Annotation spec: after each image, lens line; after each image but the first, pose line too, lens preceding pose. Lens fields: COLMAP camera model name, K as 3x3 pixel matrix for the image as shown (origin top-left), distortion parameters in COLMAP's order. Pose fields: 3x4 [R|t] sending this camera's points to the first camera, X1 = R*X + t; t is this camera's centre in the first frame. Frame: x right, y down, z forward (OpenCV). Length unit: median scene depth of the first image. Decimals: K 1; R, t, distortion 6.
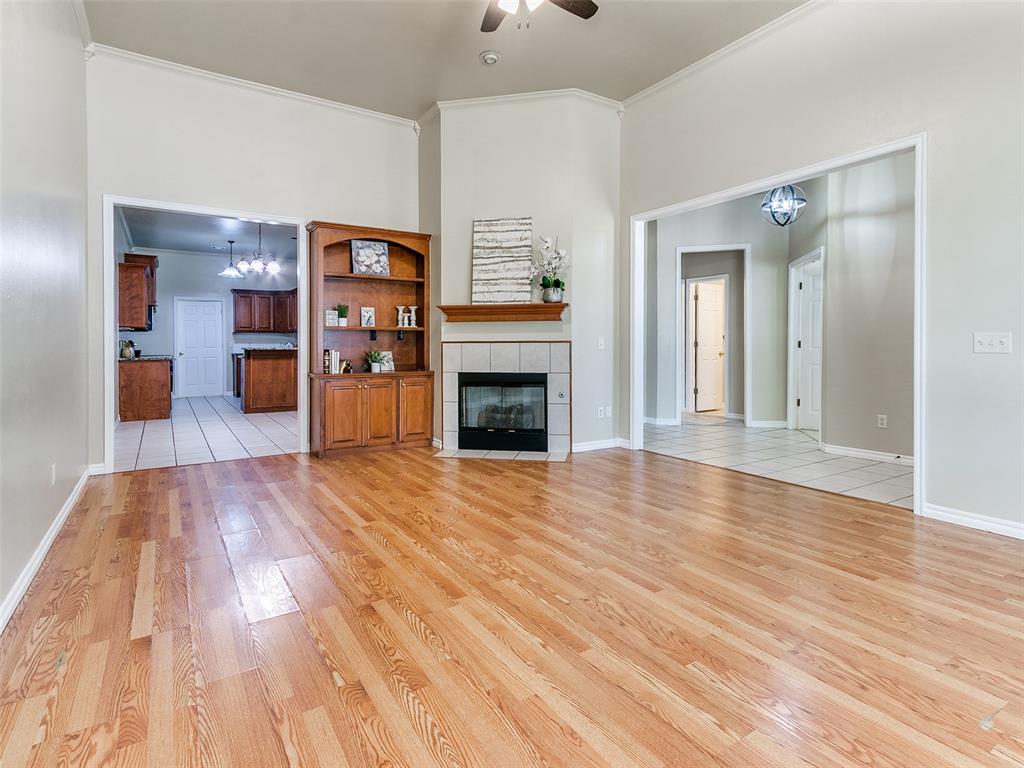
lens RADIAL K [[532.8, 0, 520.4], [0, 532.8, 355.7], [0, 0, 1]] dist [0.004181, 0.000448]
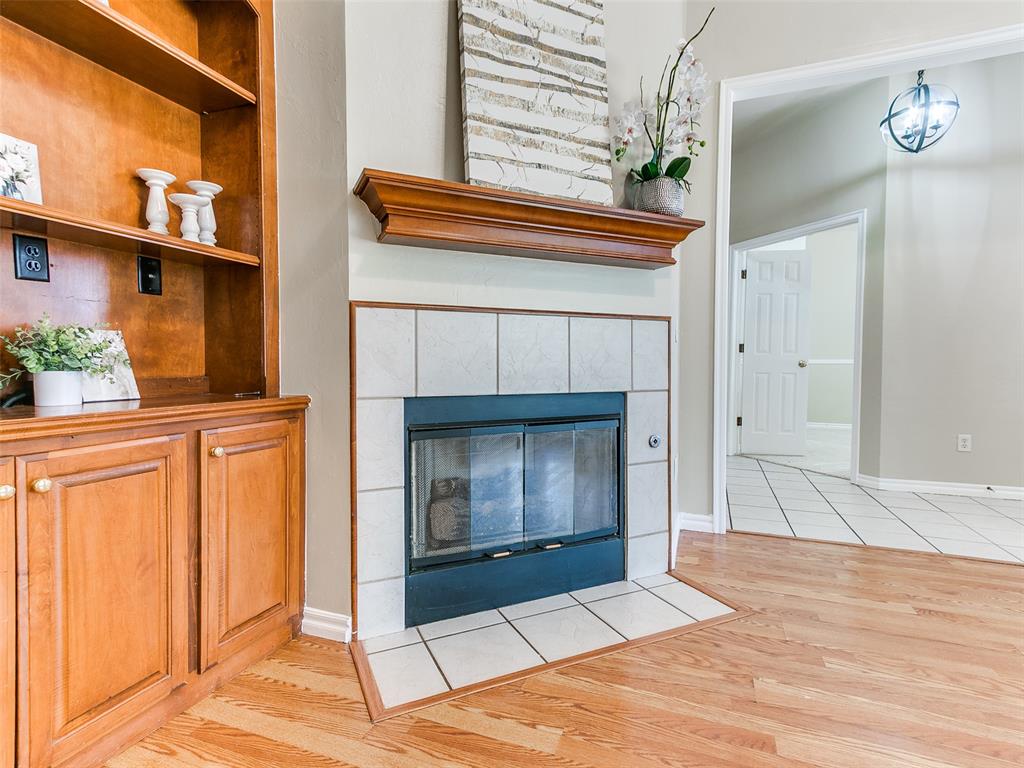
lens RADIAL K [[516.7, 0, 512.0], [0, 516.7, 384.0], [0, 0, 1]] dist [0.018835, -0.000274]
pose [[0.807185, -0.018995, 0.589993, -0.252873], [0.009863, 0.999777, 0.018695, 0.017401], [-0.590217, -0.009272, 0.807192, 0.706387]]
